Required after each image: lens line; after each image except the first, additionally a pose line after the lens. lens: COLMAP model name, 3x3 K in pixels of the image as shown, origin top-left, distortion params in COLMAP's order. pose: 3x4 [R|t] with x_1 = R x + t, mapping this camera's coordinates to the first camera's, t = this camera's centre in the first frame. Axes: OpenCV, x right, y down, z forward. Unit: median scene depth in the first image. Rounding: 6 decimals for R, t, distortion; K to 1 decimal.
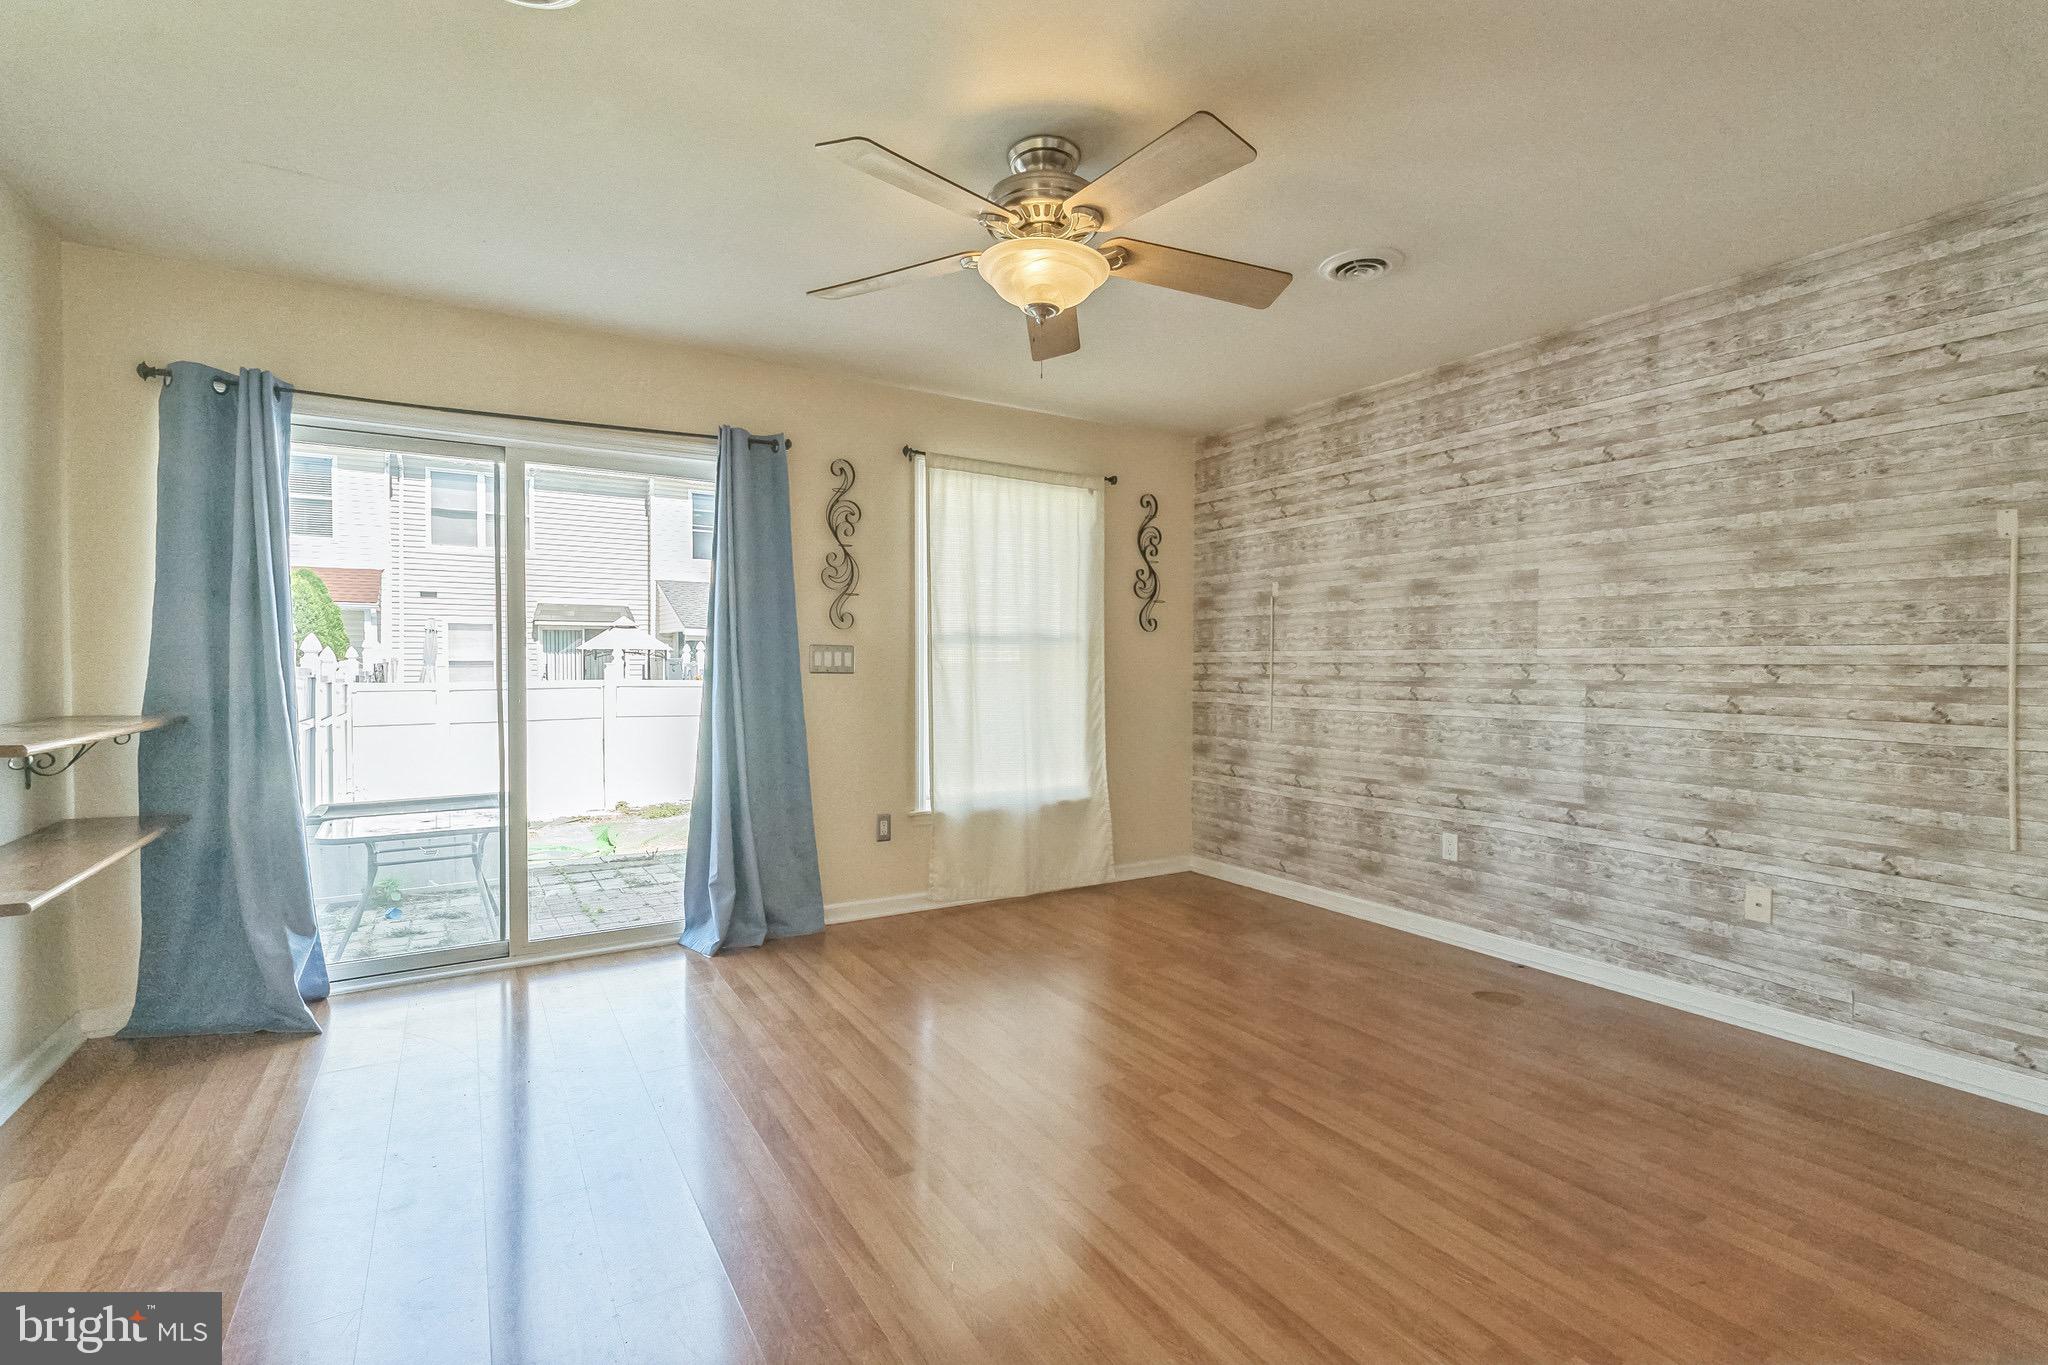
lens RADIAL K [[906.2, 0, 1026.6], [0, 906.2, 683.2], [0, 0, 1]] dist [-0.008541, 0.001980]
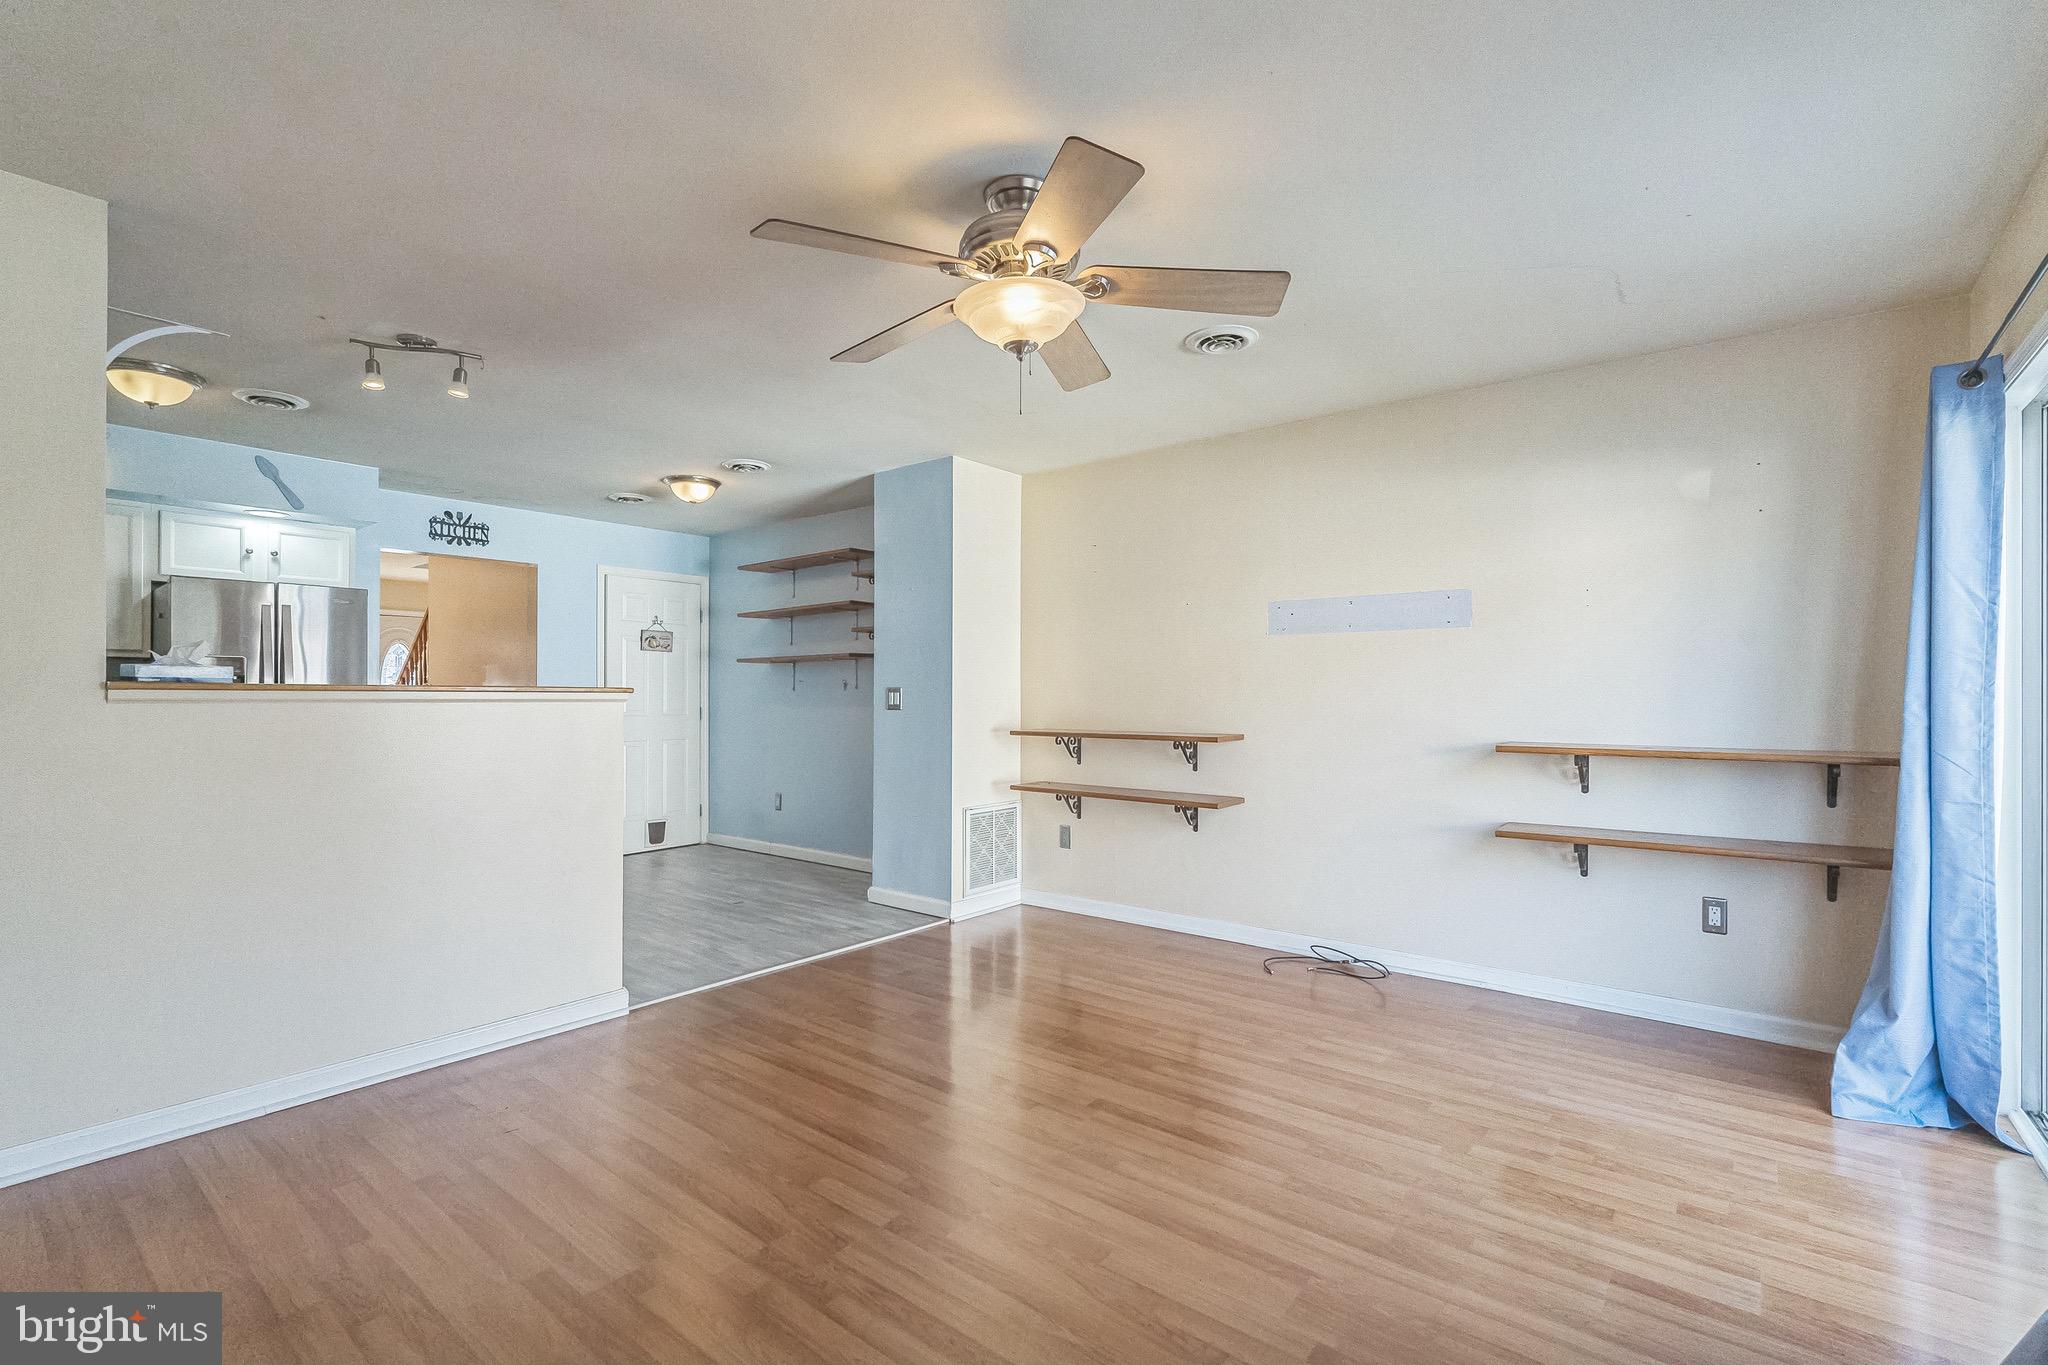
lens RADIAL K [[906.2, 0, 1032.1], [0, 906.2, 689.2], [0, 0, 1]] dist [-0.008541, 0.001980]
pose [[-0.941670, -0.006466, -0.336476, 0.197138], [-0.011559, 0.999847, 0.013136, -0.027838], [0.336340, 0.016259, -0.941600, 1.134286]]
